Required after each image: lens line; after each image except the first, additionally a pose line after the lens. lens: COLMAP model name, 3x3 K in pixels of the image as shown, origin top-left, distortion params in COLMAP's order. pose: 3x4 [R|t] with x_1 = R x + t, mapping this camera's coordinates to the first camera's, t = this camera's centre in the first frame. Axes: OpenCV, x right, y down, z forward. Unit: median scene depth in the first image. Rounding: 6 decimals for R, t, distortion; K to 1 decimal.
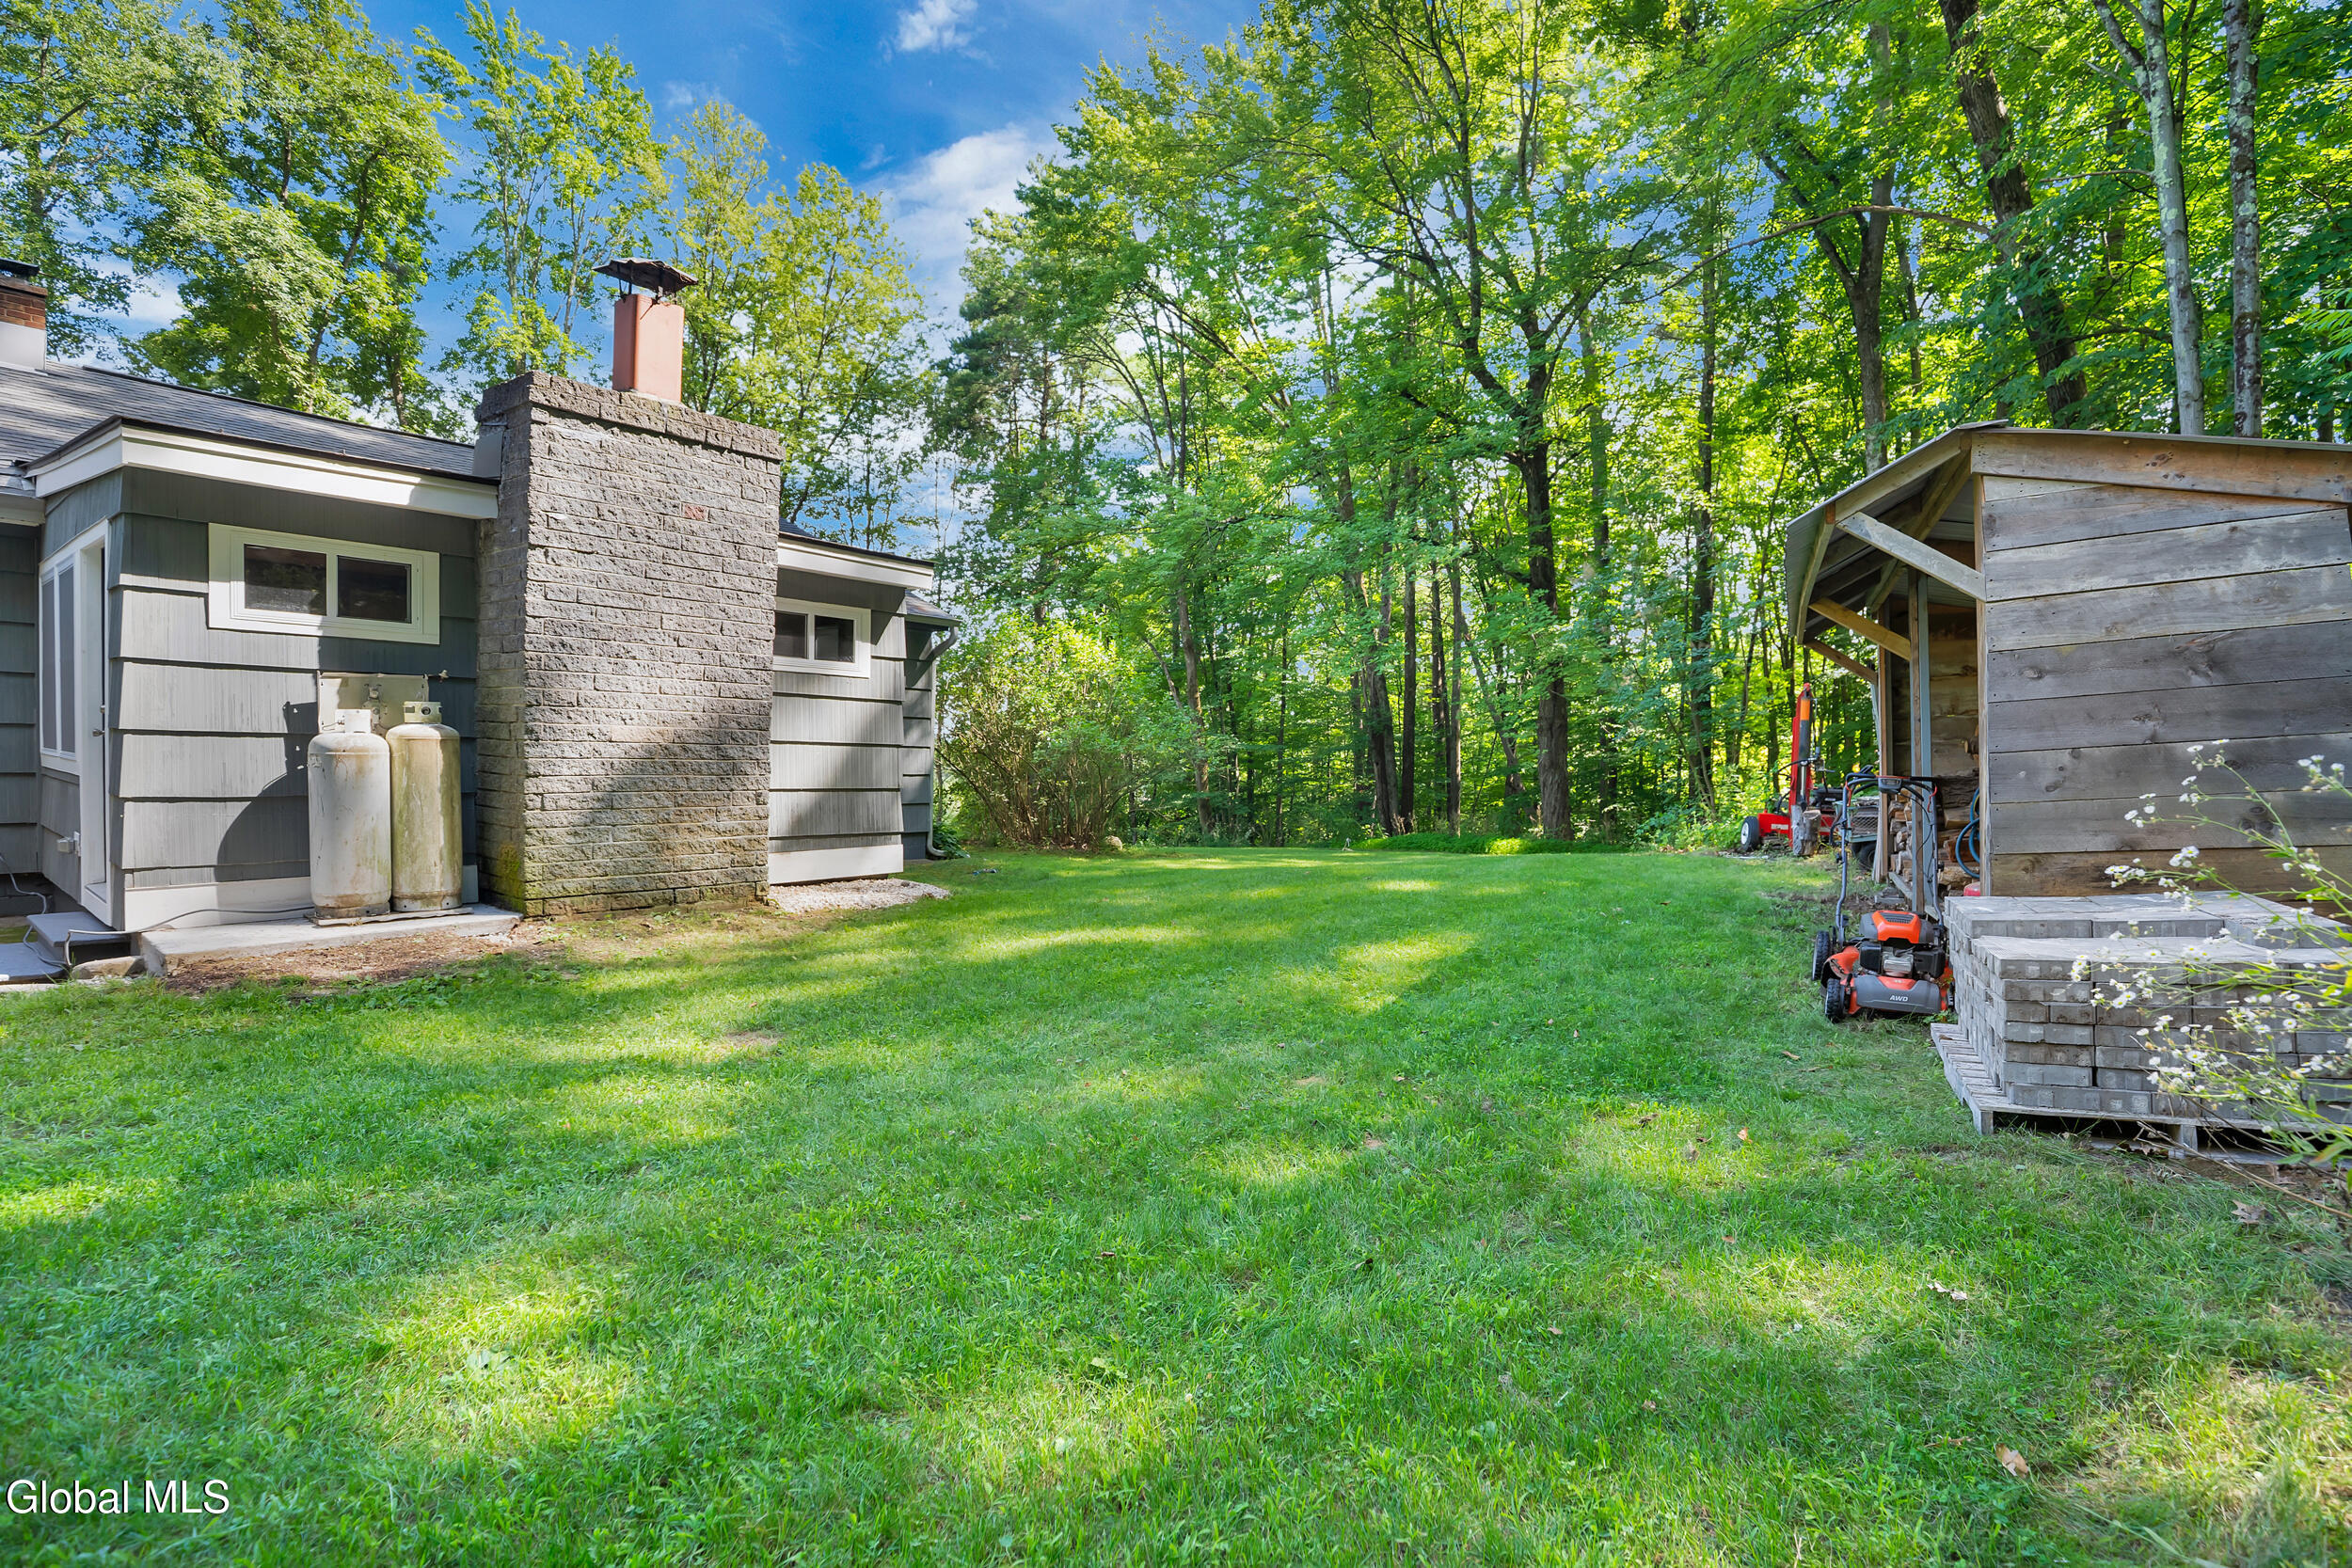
lens RADIAL K [[1096.0, 0, 1188.6], [0, 1096.0, 777.9], [0, 0, 1]] dist [-0.014713, 0.000284]
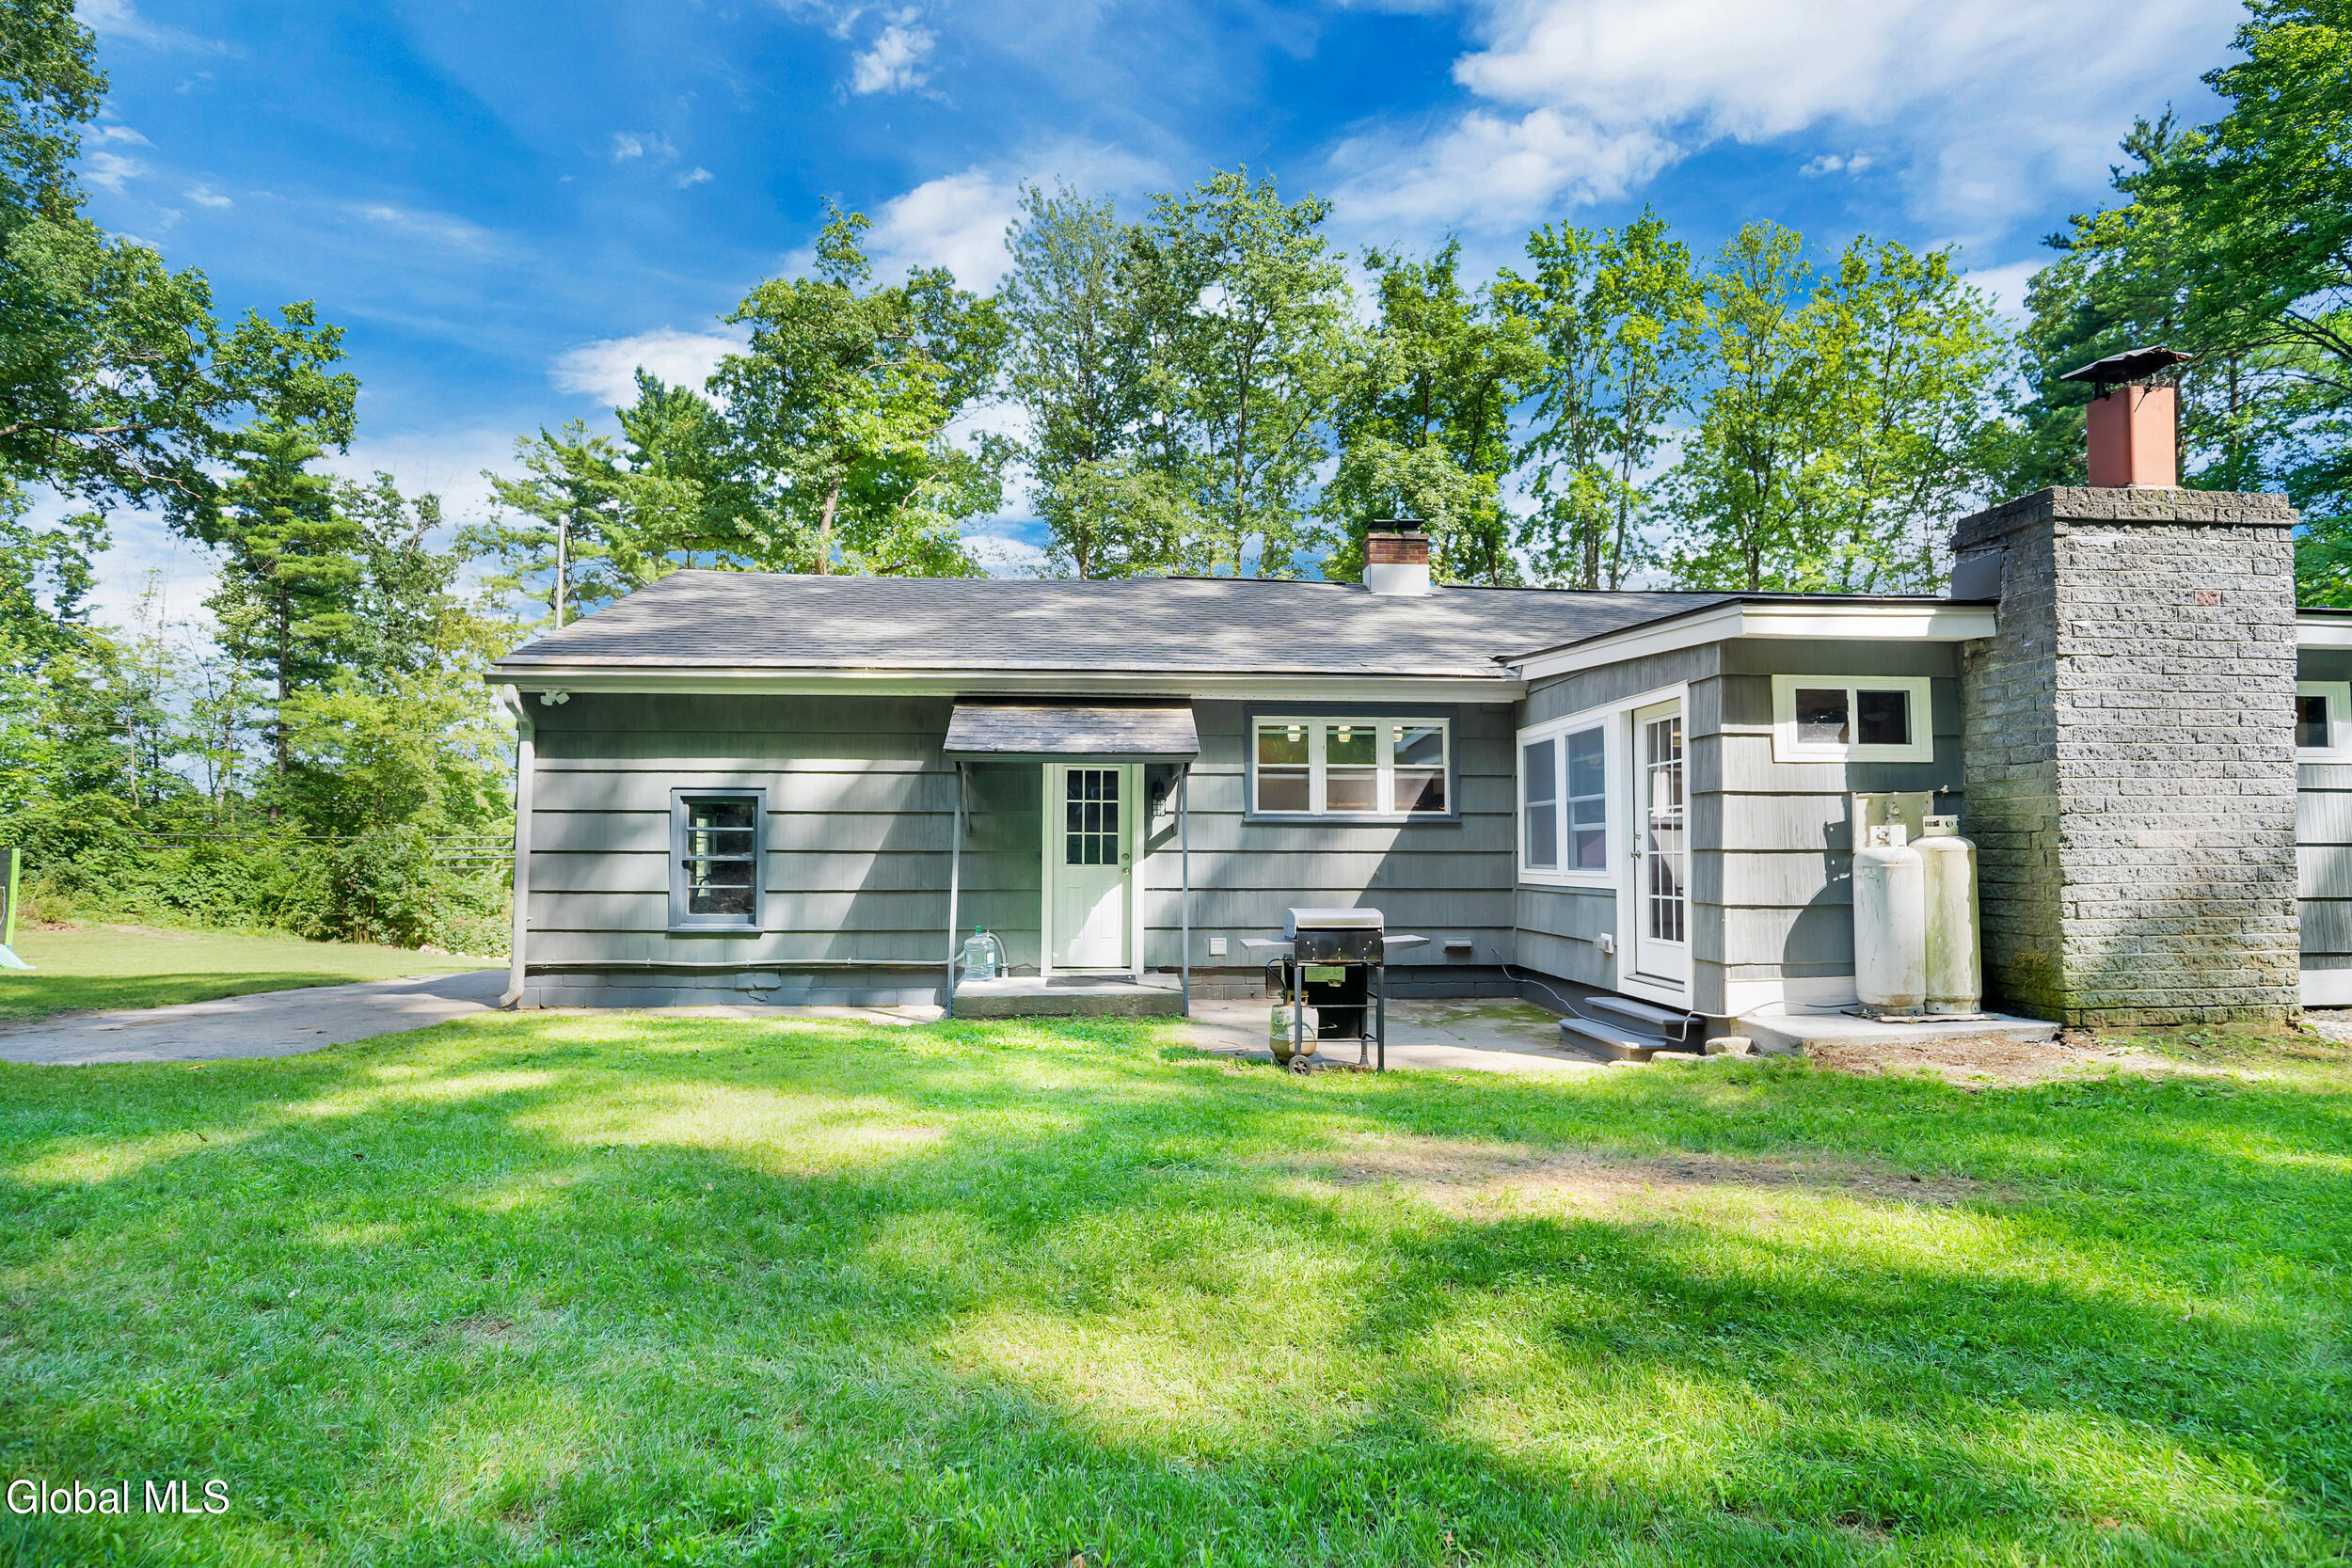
lens RADIAL K [[1111.8, 0, 1184.0], [0, 1111.8, 808.8], [0, 0, 1]] dist [-0.029464, 0.000593]
pose [[0.692013, -0.060517, -0.719343, -0.437277], [0.002980, 0.996711, -0.080985, 0.007946], [0.721878, 0.053899, 0.689918, -0.273309]]
